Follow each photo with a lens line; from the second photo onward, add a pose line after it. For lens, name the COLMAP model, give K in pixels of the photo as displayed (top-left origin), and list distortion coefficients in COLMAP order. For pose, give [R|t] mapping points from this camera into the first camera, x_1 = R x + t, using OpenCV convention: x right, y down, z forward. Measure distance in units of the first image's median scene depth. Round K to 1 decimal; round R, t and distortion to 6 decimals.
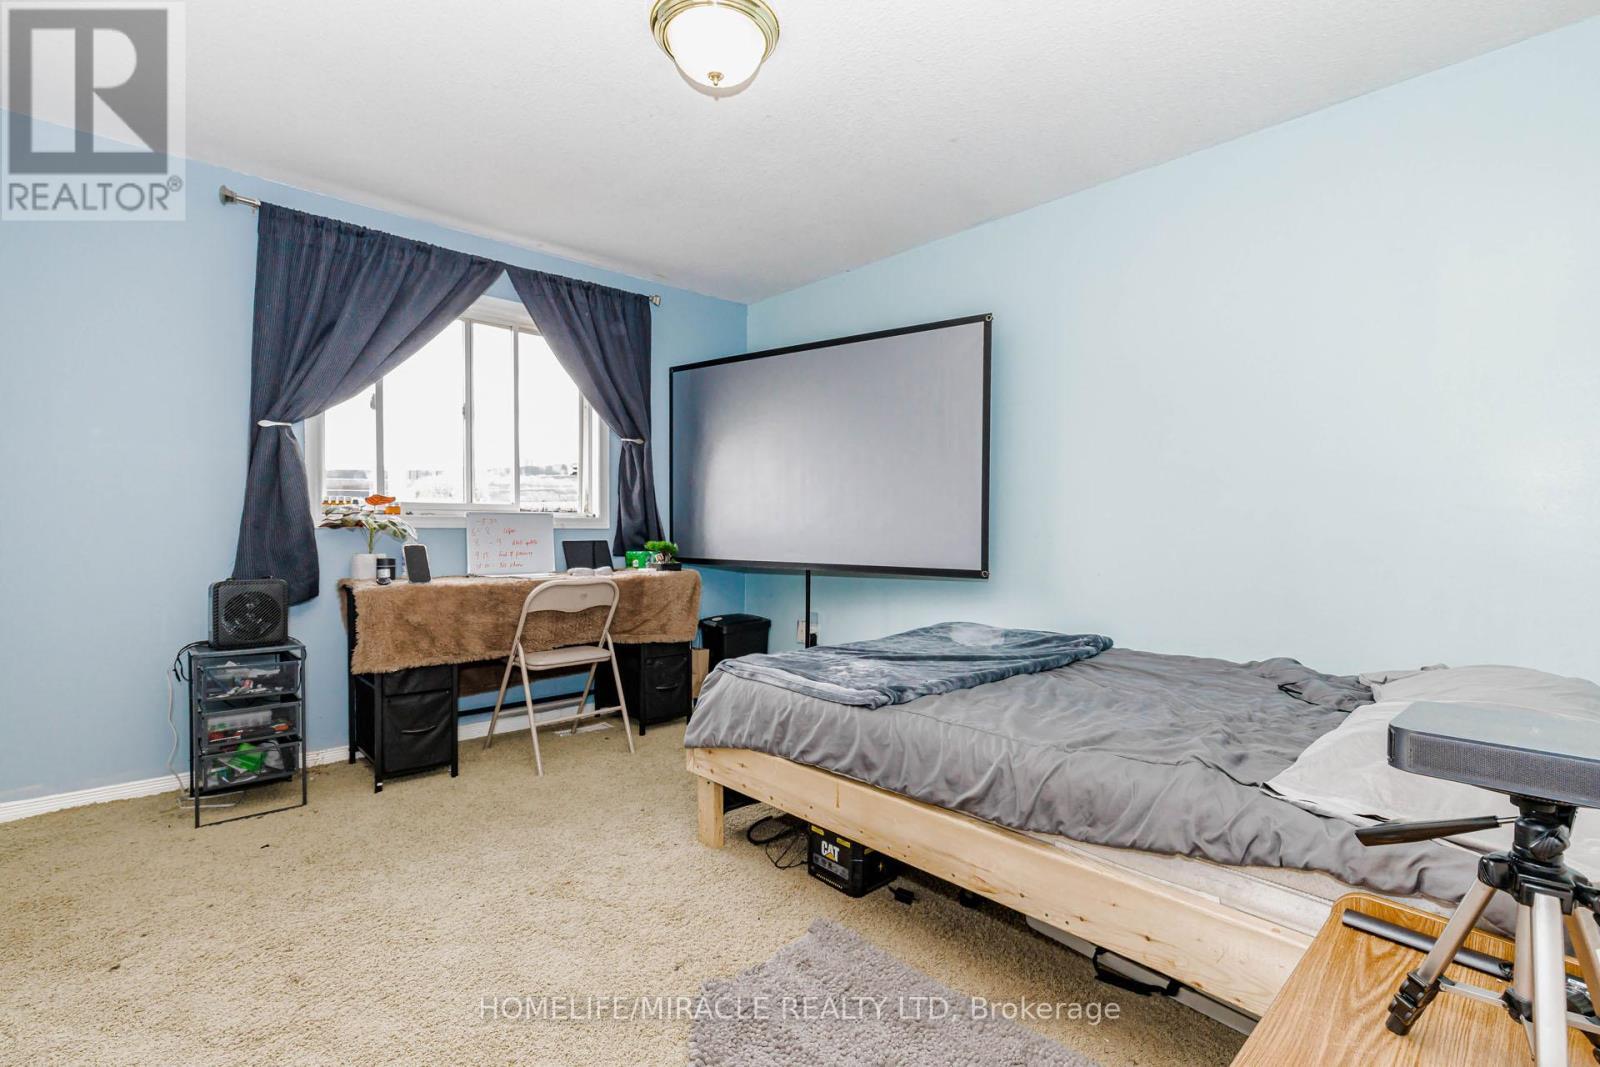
lens RADIAL K [[732.3, 0, 770.3], [0, 732.3, 539.0], [0, 0, 1]] dist [0.002104, -0.000194]
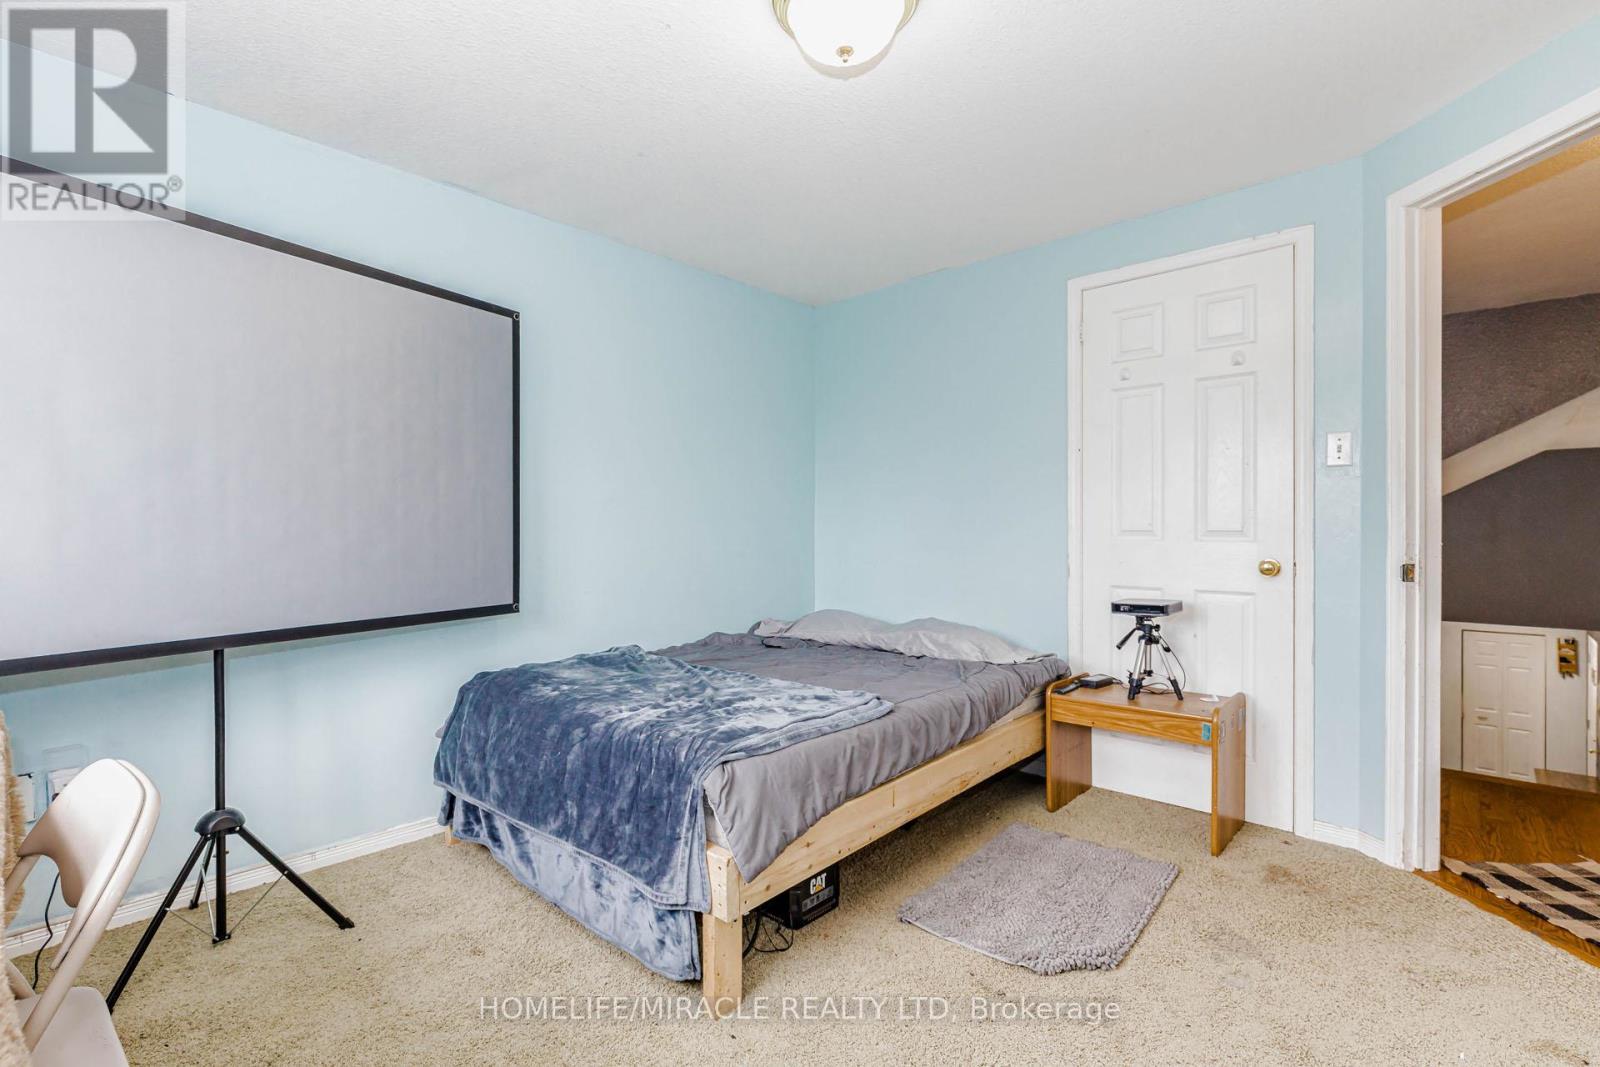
lens RADIAL K [[722.0, 0, 805.1], [0, 722.0, 526.9], [0, 0, 1]] dist [0.000852, 0.000266]
pose [[-0.120020, -0.001975, 0.992769, -0.907807], [0.015708, 0.999869, 0.003888, -0.068654], [-0.992647, 0.016061, -0.119973, 1.139100]]
